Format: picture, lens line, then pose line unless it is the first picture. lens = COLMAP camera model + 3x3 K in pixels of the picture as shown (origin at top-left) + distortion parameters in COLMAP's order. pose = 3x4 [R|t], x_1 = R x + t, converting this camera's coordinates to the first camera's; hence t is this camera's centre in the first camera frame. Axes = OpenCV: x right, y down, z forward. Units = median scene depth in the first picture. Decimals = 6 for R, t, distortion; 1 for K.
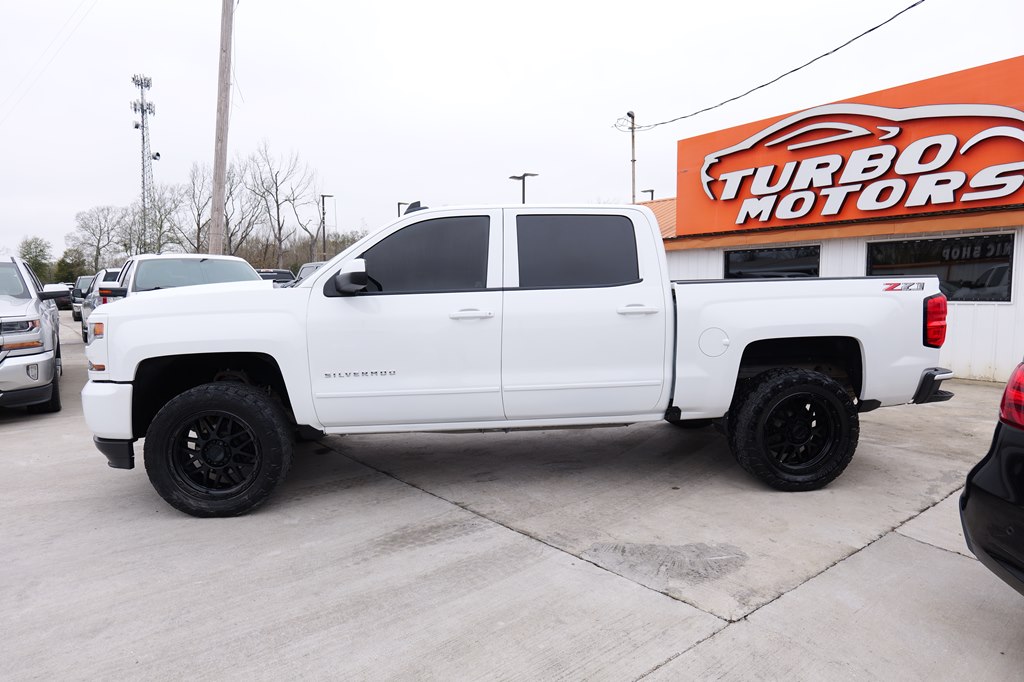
lens RADIAL K [[600.4, 0, 512.0], [0, 600.4, 341.0], [0, 0, 1]] dist [-0.018762, 0.004703]
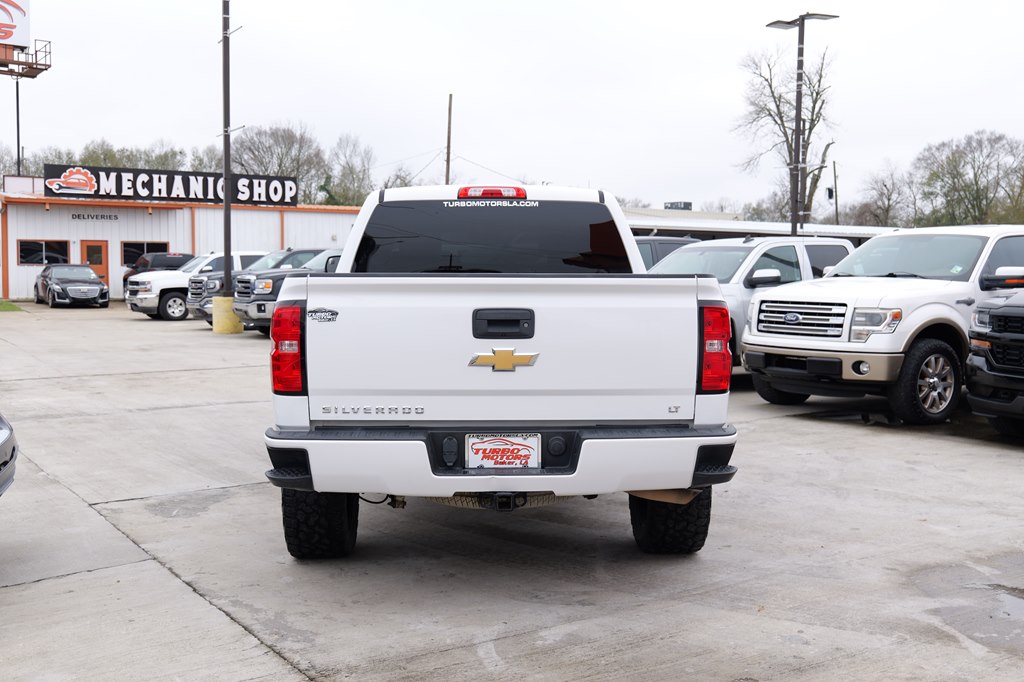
lens RADIAL K [[1083.9, 0, 512.0], [0, 1083.9, 341.0], [0, 0, 1]] dist [0.004157, -0.009668]
pose [[-0.069606, 0.073381, -0.994872, 0.886131], [-0.094350, 0.992336, 0.079795, -0.074631], [0.993103, 0.099420, -0.062149, 0.646188]]
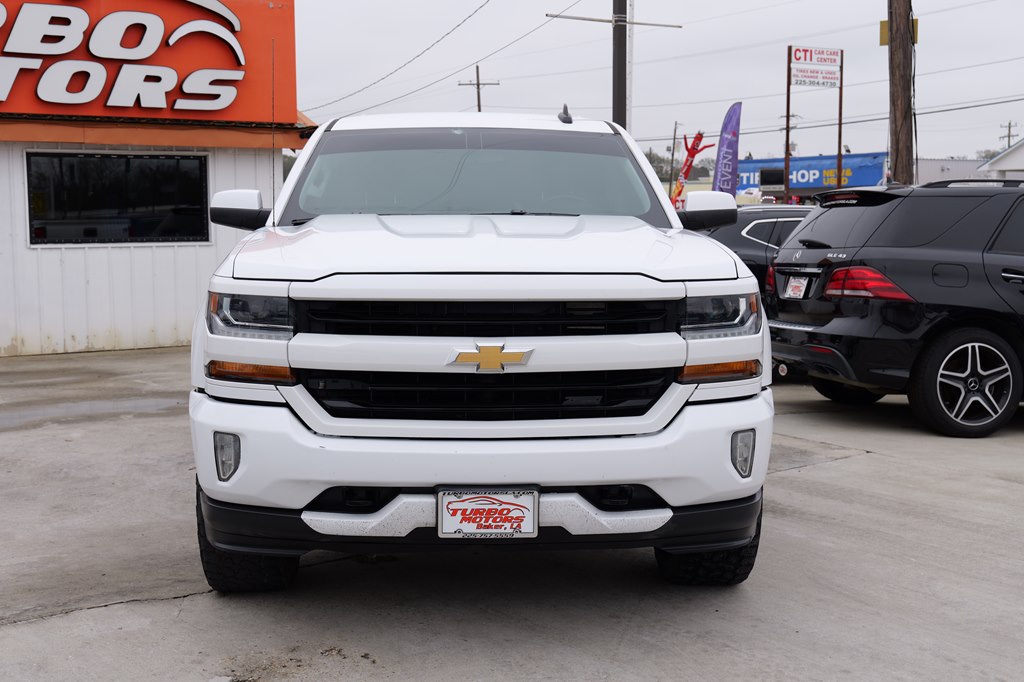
lens RADIAL K [[1267.9, 0, 512.0], [0, 1267.9, 341.0], [0, 0, 1]] dist [-0.002935, 0.033360]
pose [[0.044871, -0.093605, 0.994598, -0.827373], [0.087367, 0.992154, 0.089433, -0.048841], [-0.995165, 0.082882, 0.052697, 0.504675]]
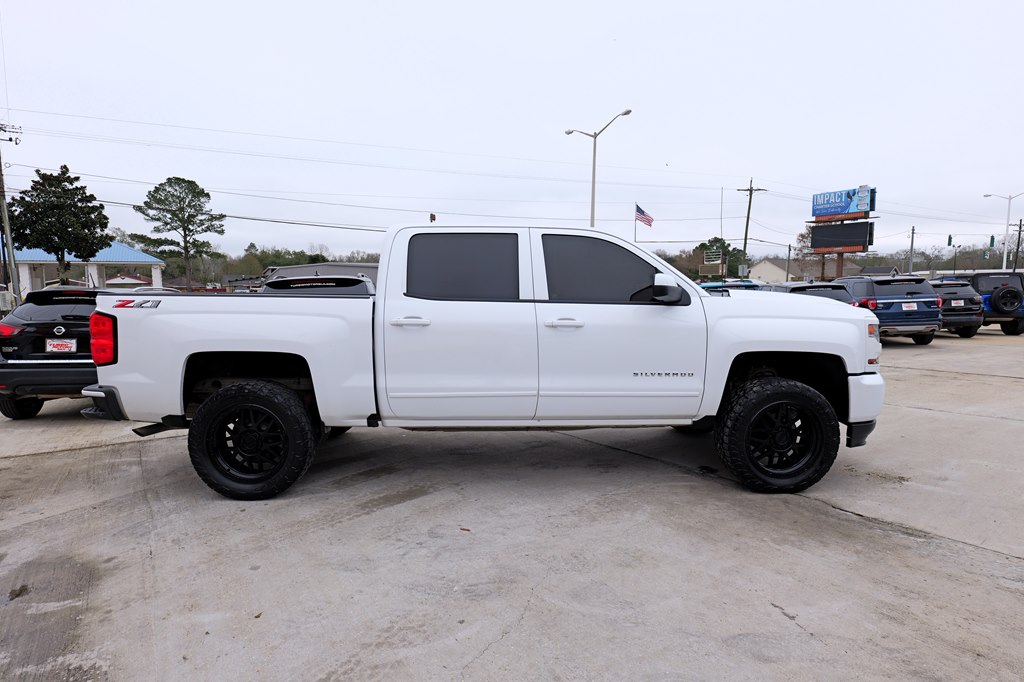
lens RADIAL K [[591.3, 0, 512.0], [0, 591.3, 341.0], [0, 0, 1]] dist [-0.012998, 0.000150]
pose [[-0.997858, 0.006129, 0.065127, -0.042503], [0.017463, 0.984427, 0.174924, -0.114564], [-0.063041, 0.175687, -0.982426, 1.176069]]
